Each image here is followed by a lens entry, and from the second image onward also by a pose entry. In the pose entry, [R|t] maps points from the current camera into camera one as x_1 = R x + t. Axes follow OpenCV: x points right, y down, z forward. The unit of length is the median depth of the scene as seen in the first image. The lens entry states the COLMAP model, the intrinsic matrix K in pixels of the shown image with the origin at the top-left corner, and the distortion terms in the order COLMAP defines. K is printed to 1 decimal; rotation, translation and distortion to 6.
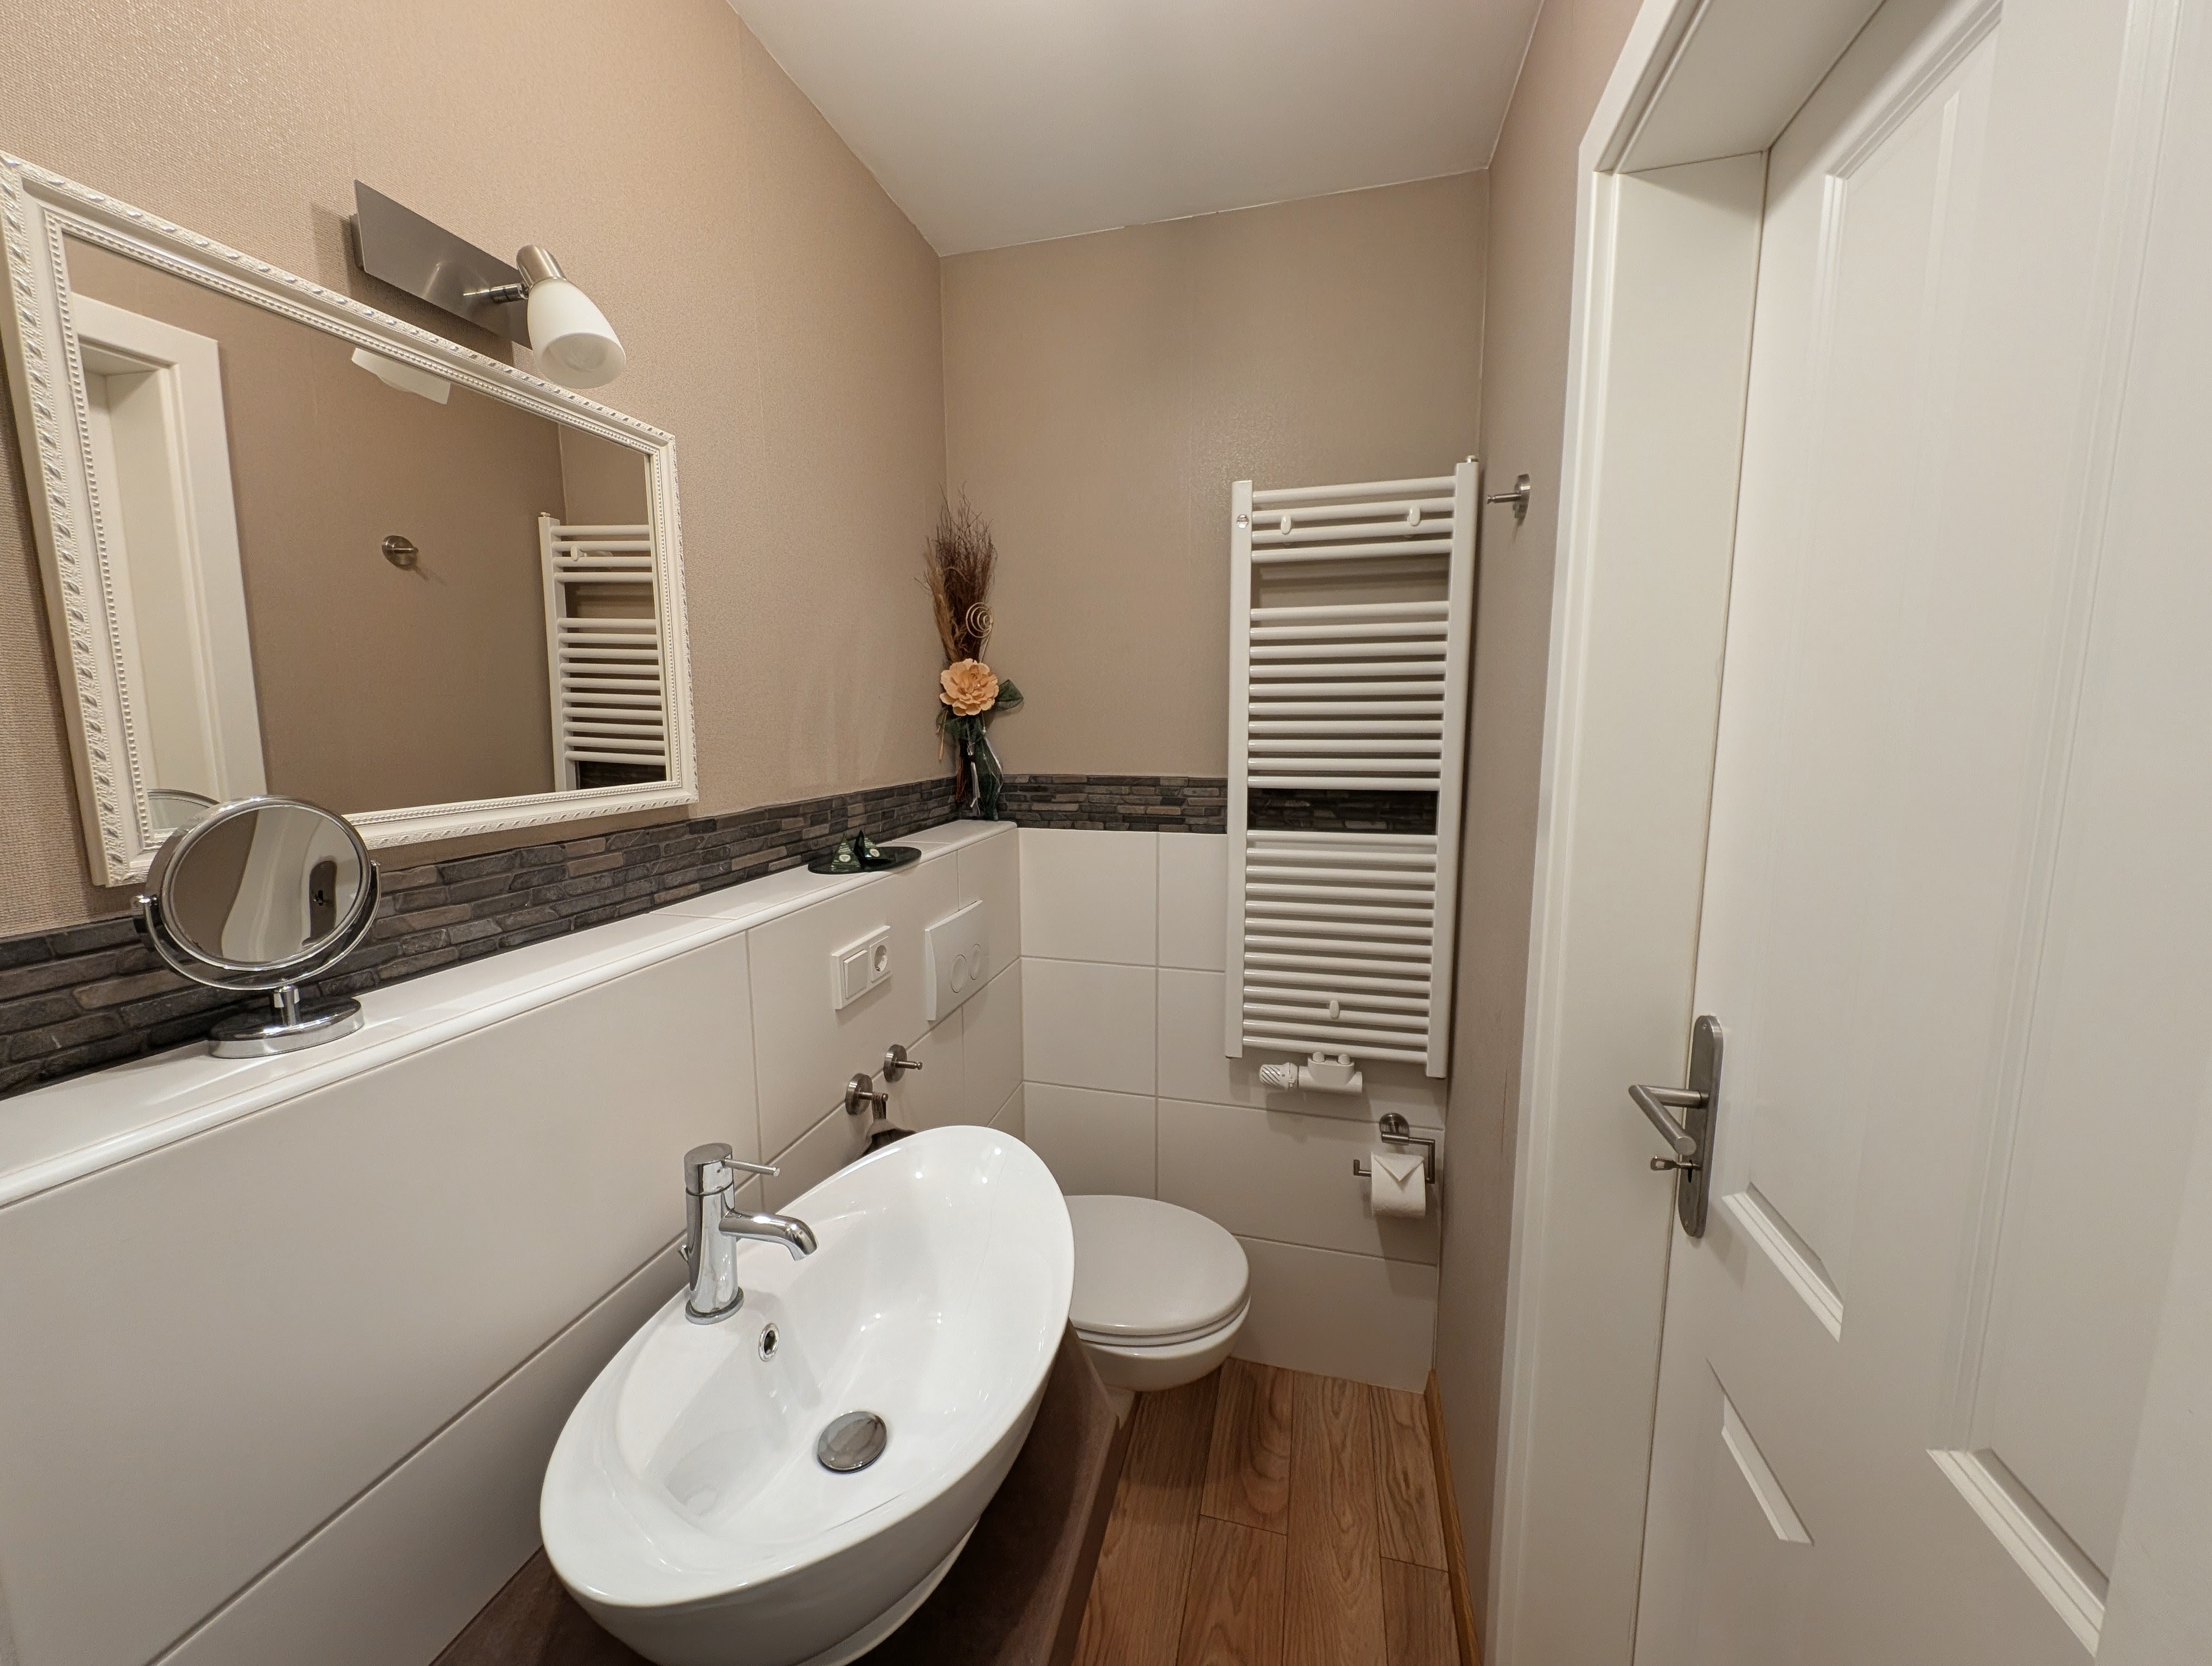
lens RADIAL K [[824.5, 0, 1099.5], [0, 824.5, 830.5], [0, 0, 1]] dist [0.010216, -0.006697]
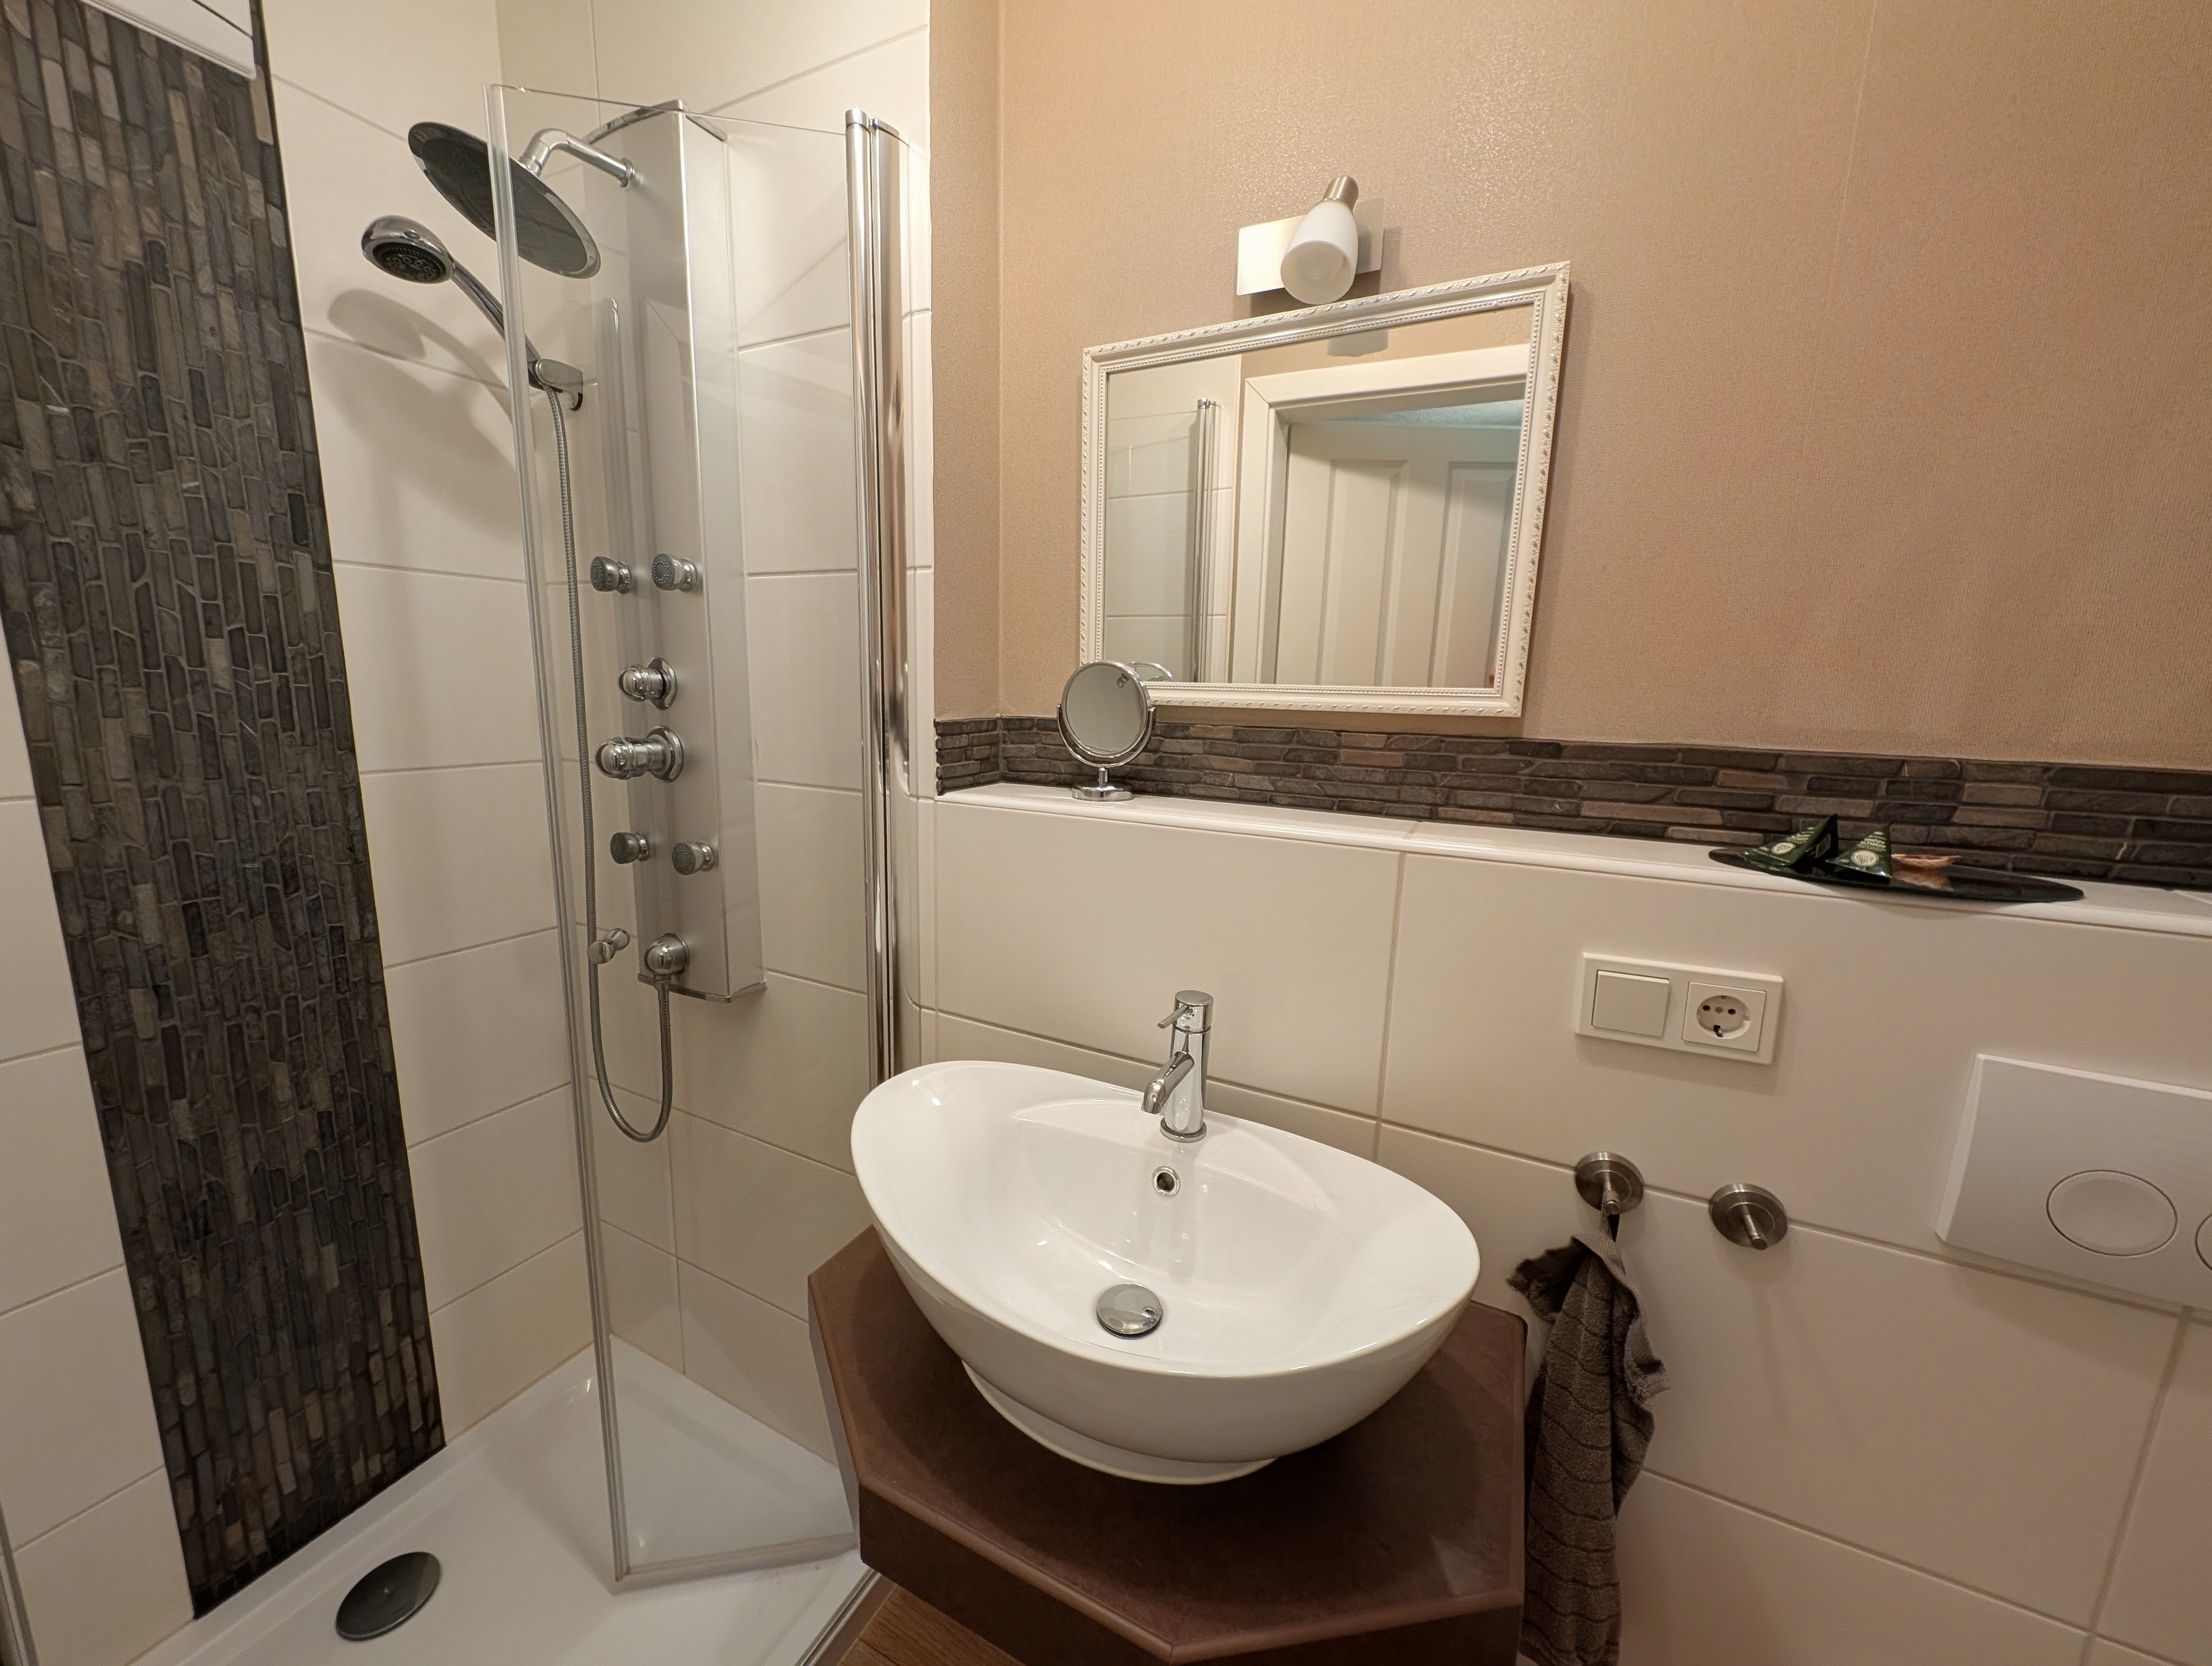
lens RADIAL K [[824.5, 0, 1099.5], [0, 824.5, 830.5], [0, 0, 1]] dist [0.010216, -0.006697]
pose [[-0.211993, 0.170873, -0.962217, 0.428769], [-0.157972, 0.965655, 0.206287, -0.028076], [0.964419, 0.195735, -0.177719, 0.748379]]
